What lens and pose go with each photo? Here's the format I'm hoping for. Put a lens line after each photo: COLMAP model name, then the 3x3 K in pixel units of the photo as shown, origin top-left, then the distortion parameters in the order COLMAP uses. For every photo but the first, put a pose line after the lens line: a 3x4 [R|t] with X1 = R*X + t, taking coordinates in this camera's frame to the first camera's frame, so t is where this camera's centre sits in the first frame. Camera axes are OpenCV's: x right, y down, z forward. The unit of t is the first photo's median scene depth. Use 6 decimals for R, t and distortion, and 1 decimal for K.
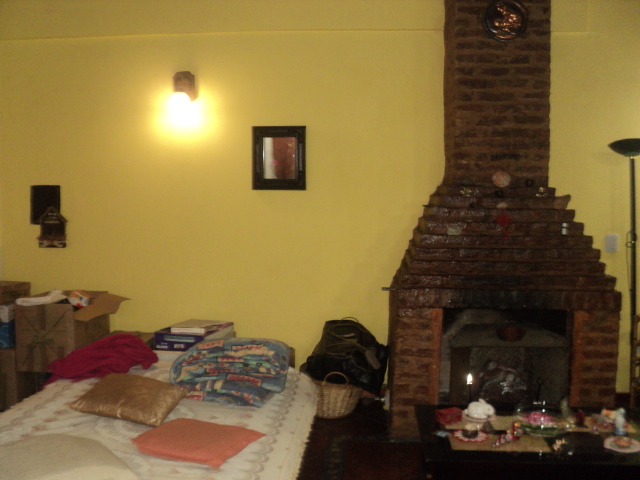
lens RADIAL K [[698.5, 0, 321.0], [0, 698.5, 251.8], [0, 0, 1]] dist [-0.215274, 0.256442]
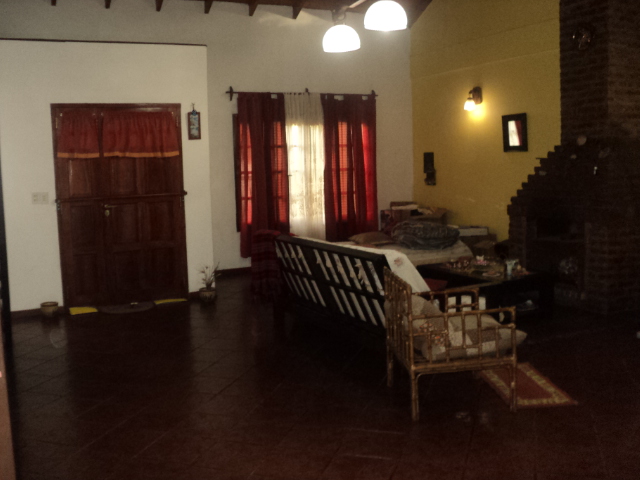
lens RADIAL K [[698.5, 0, 321.0], [0, 698.5, 251.8], [0, 0, 1]] dist [-0.215274, 0.256442]
pose [[0.495609, 0.077875, -0.865048, 1.275692], [-0.019882, 0.996729, 0.078339, 0.038600], [0.868318, -0.021626, 0.495536, -0.287157]]
